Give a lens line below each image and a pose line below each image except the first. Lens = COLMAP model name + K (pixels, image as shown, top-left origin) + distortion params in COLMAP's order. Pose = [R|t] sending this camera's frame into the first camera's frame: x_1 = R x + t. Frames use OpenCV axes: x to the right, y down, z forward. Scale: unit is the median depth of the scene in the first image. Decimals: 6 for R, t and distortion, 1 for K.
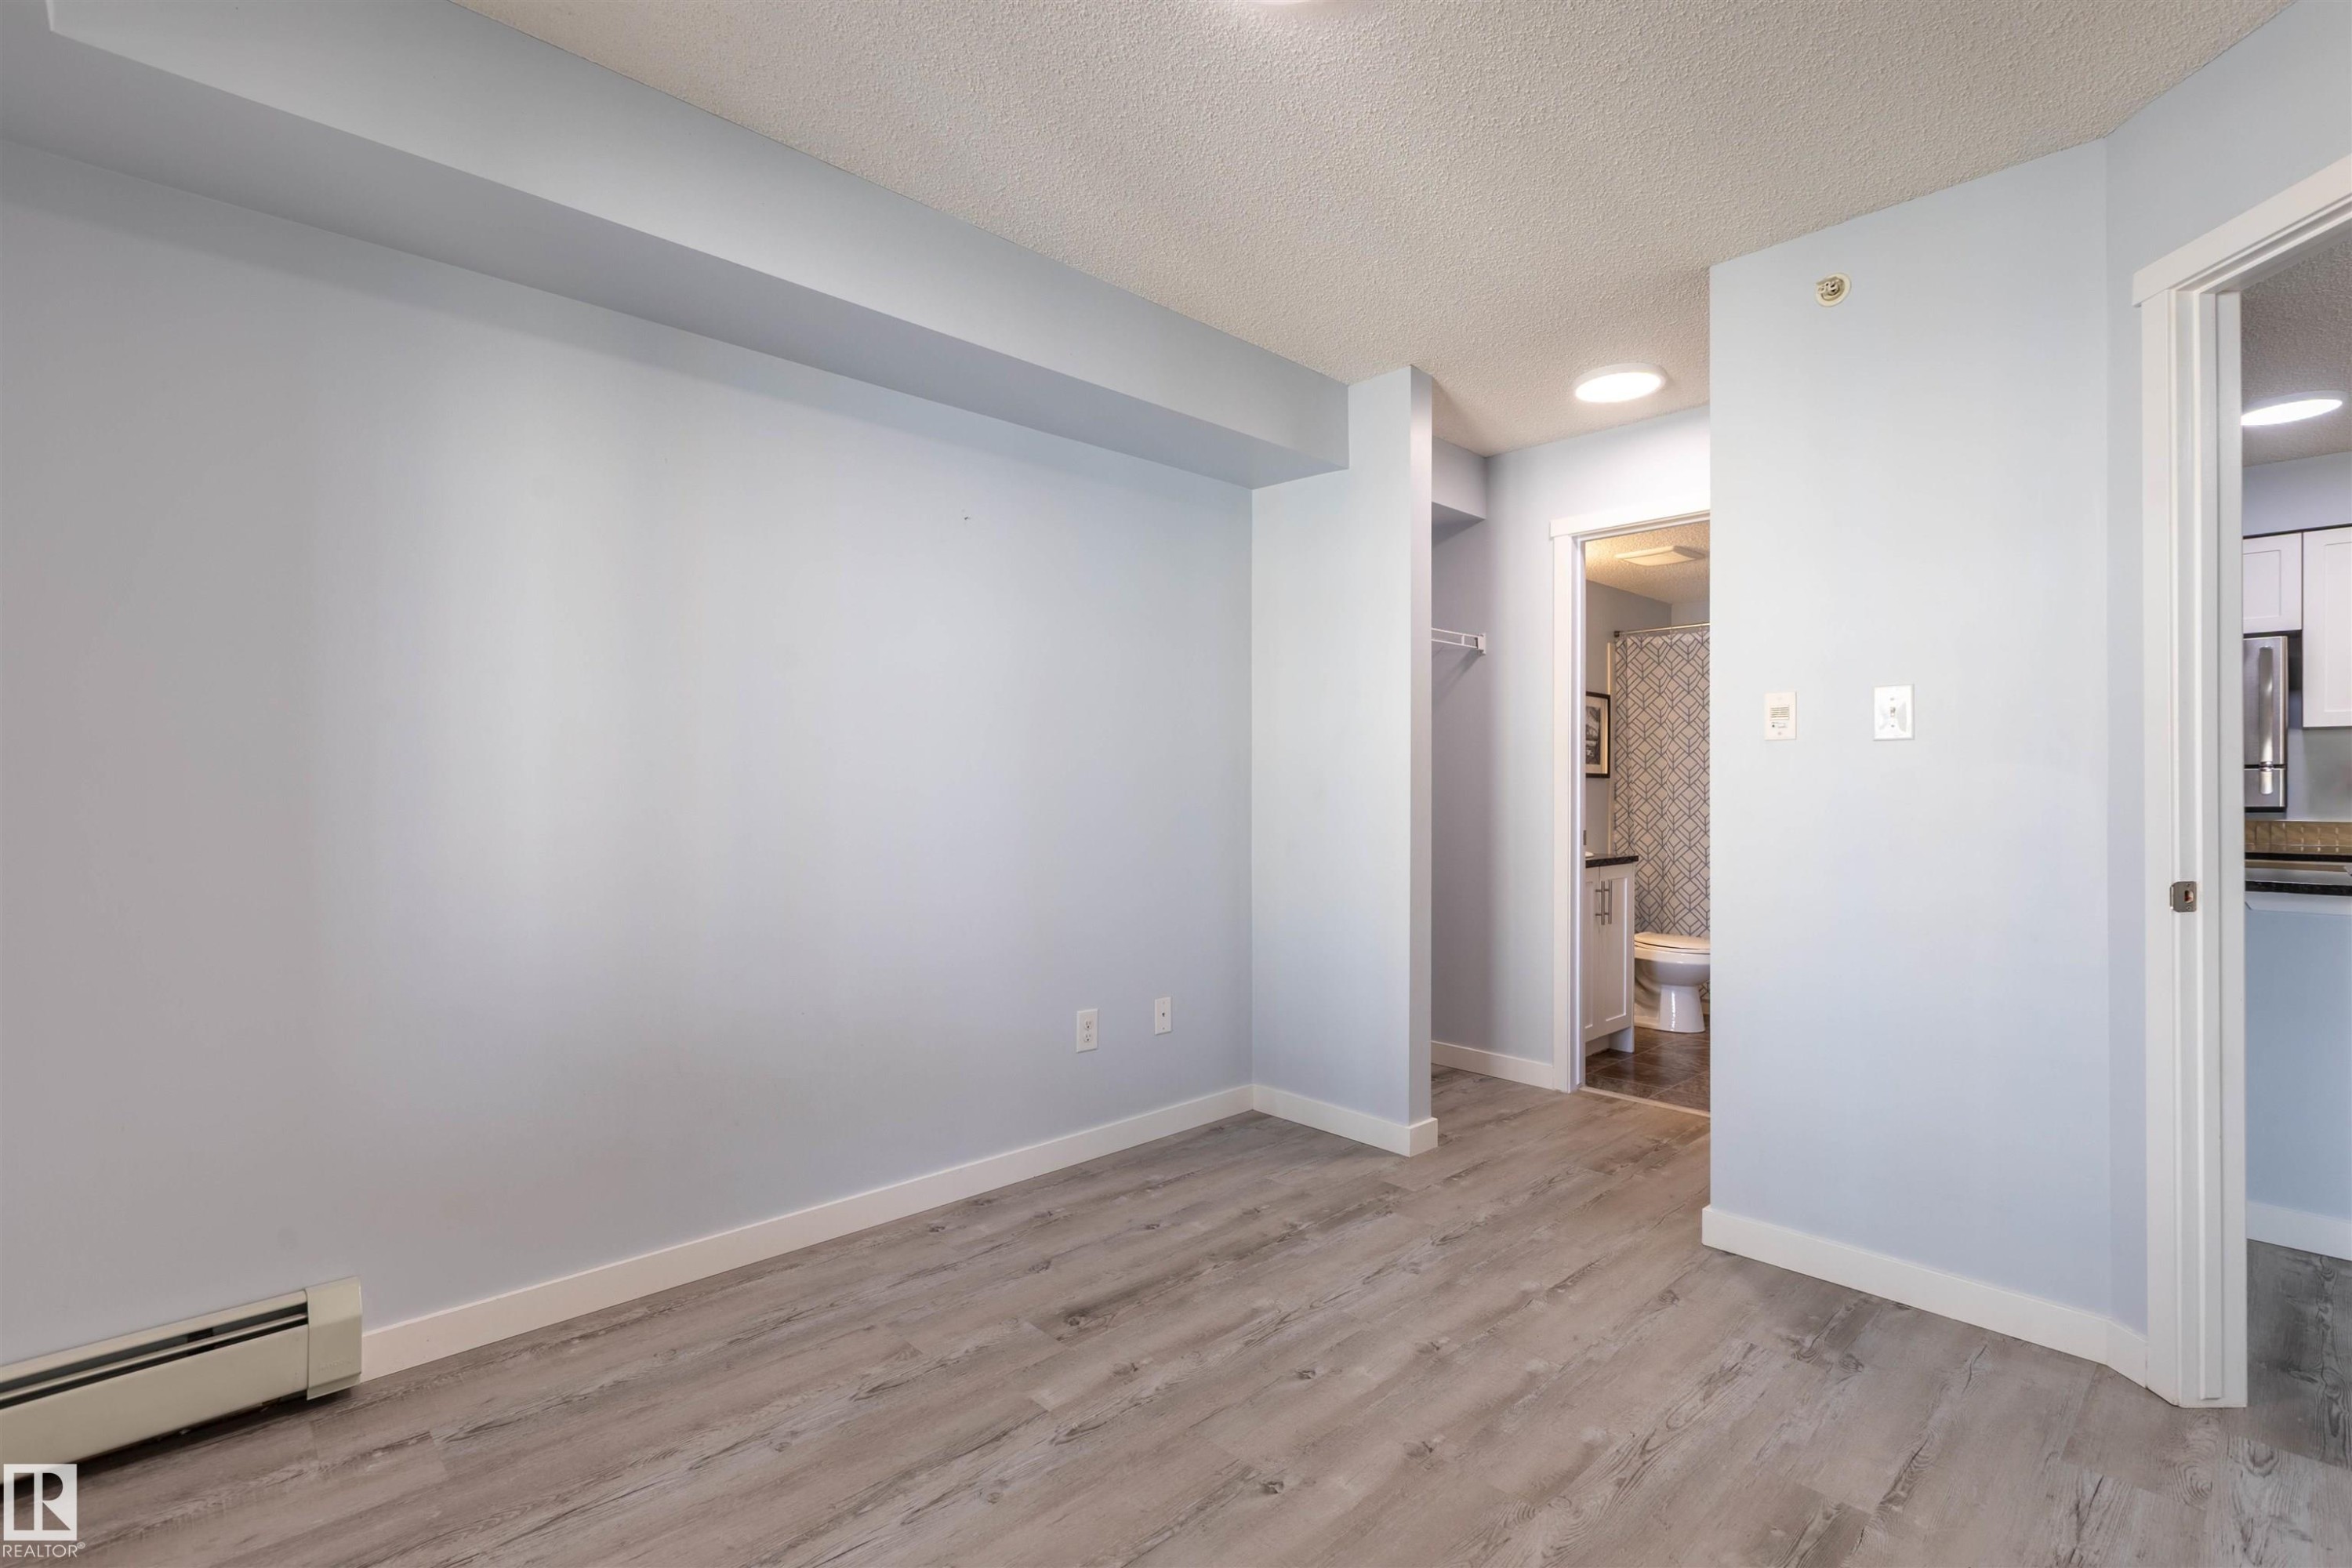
lens RADIAL K [[1071.8, 0, 1180.0], [0, 1071.8, 788.4], [0, 0, 1]] dist [-0.002321, -0.000009]
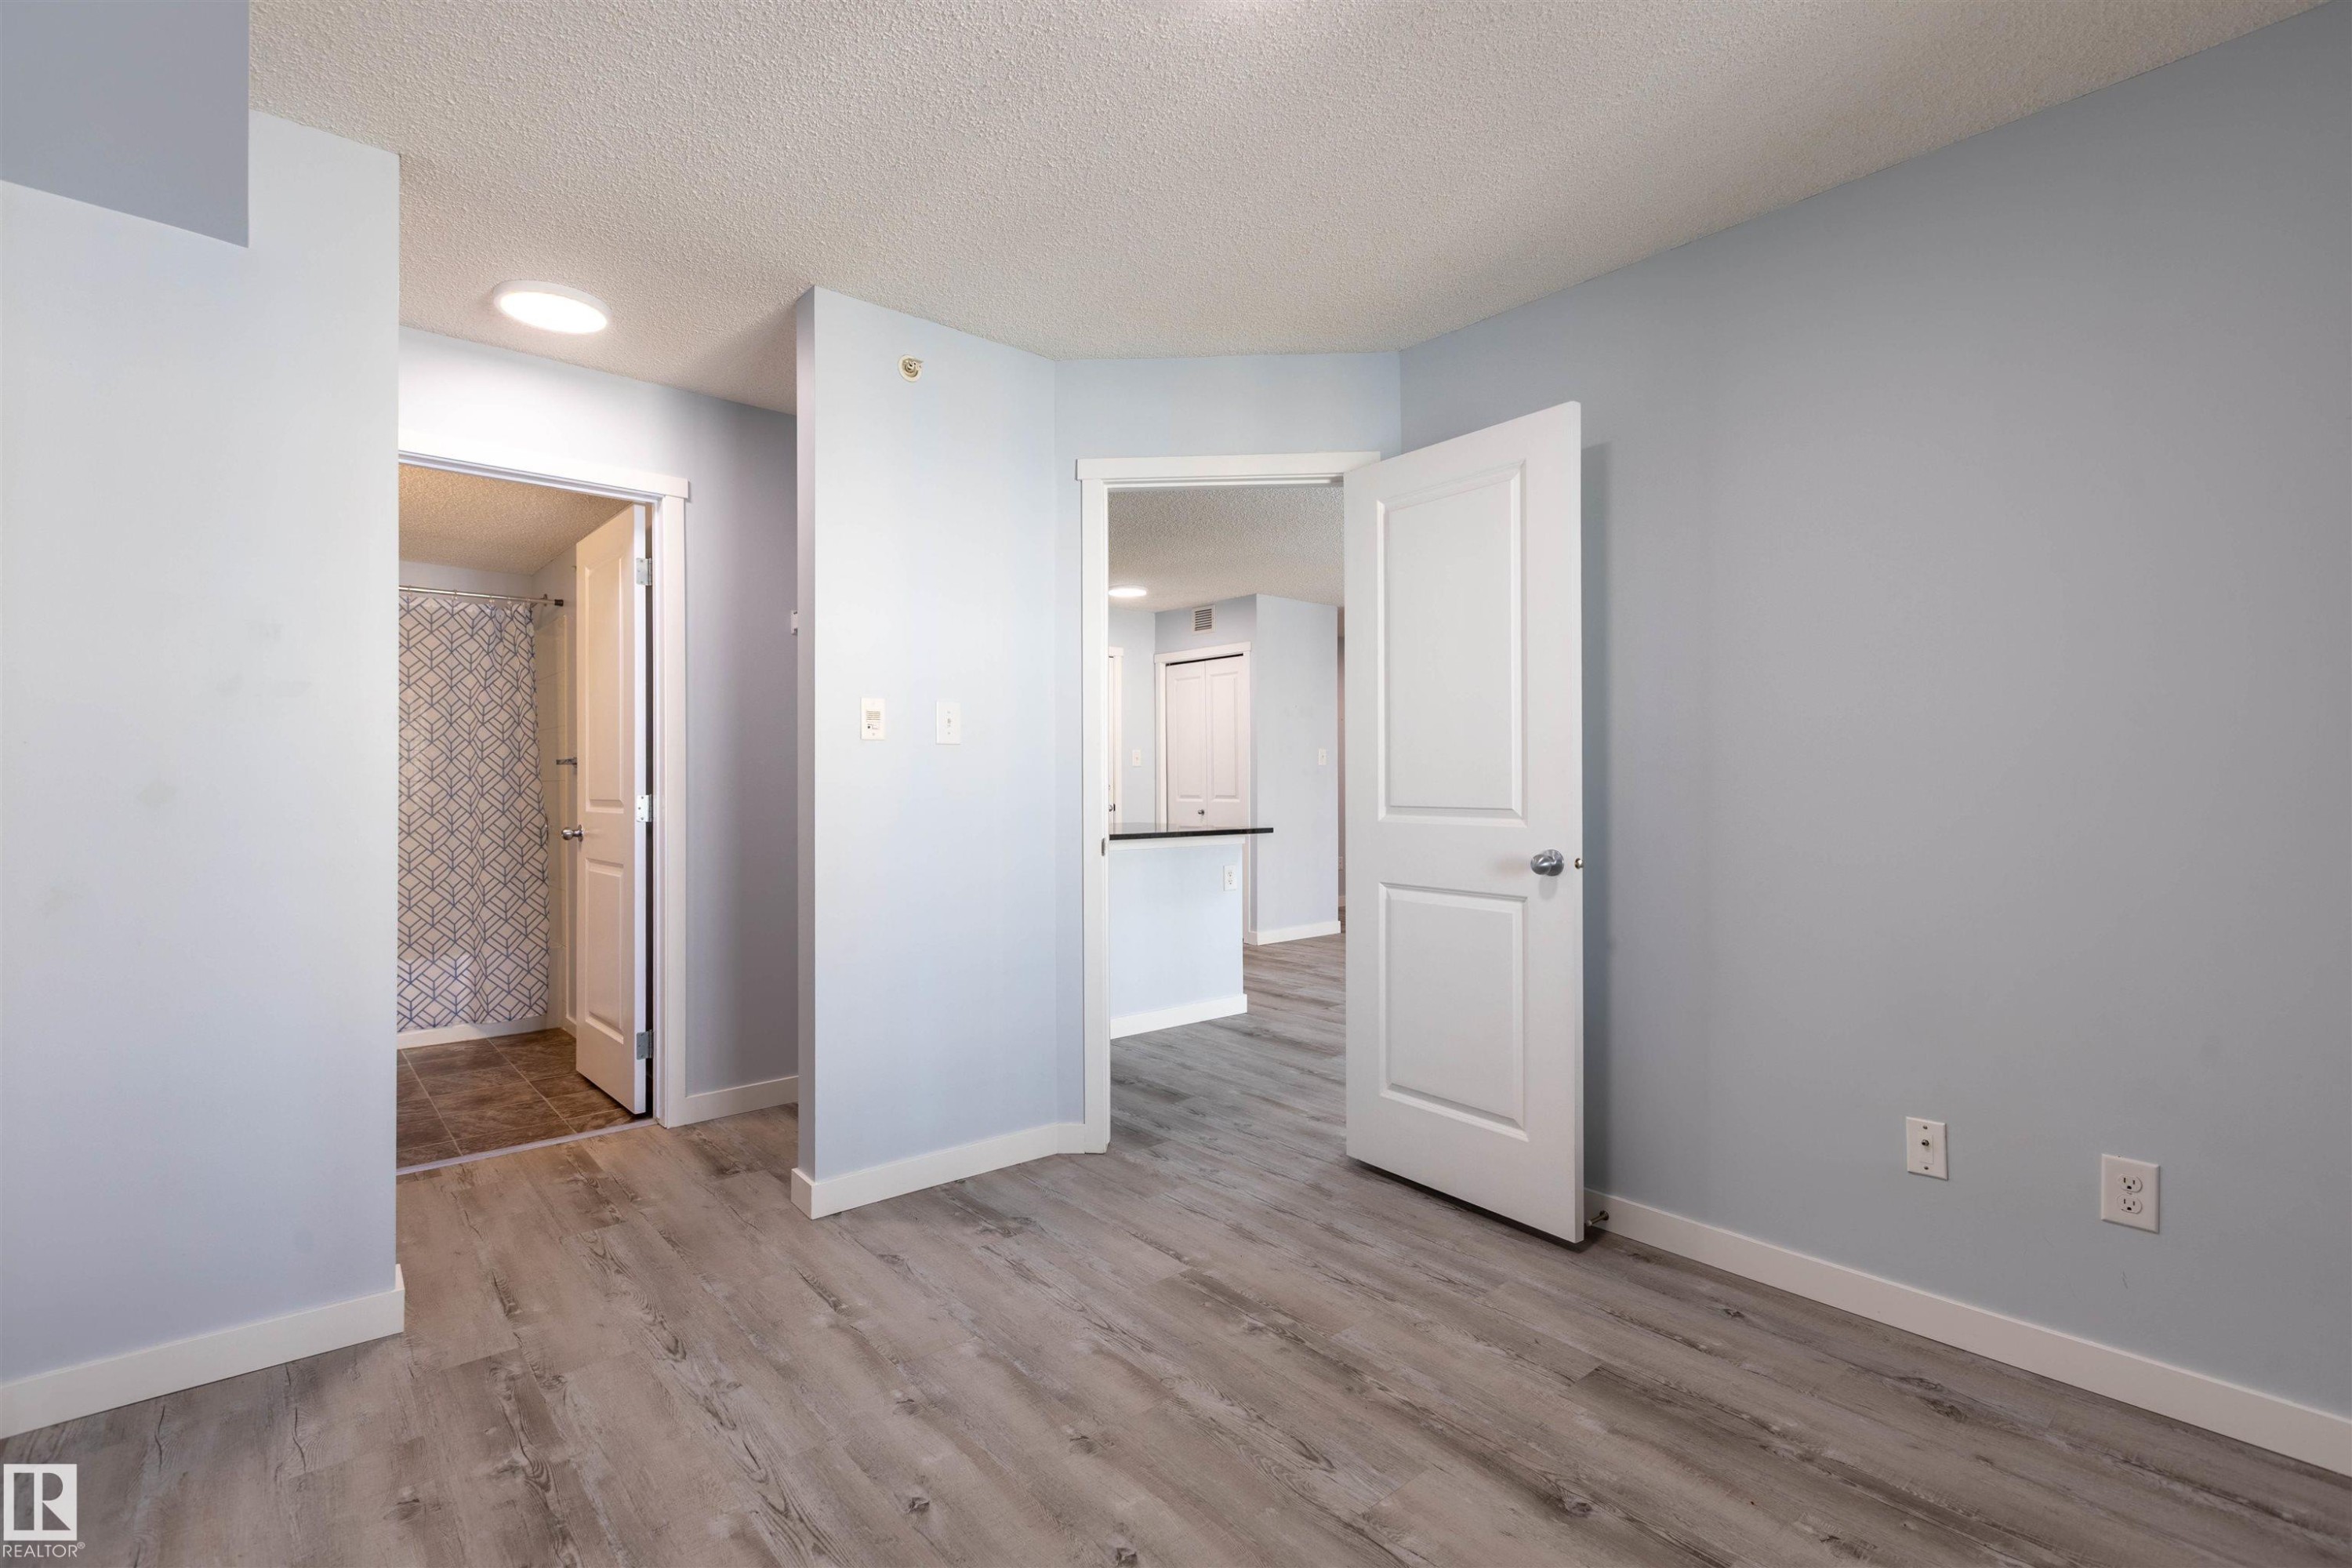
lens RADIAL K [[1071.8, 0, 1155.9], [0, 1071.8, 782.2], [0, 0, 1]] dist [-0.002321, -0.000009]
pose [[0.054588, -0.001852, 0.998507, -0.536243], [0.002105, 0.999996, 0.001739, -0.001414], [-0.998507, 0.002007, 0.054592, 0.610419]]
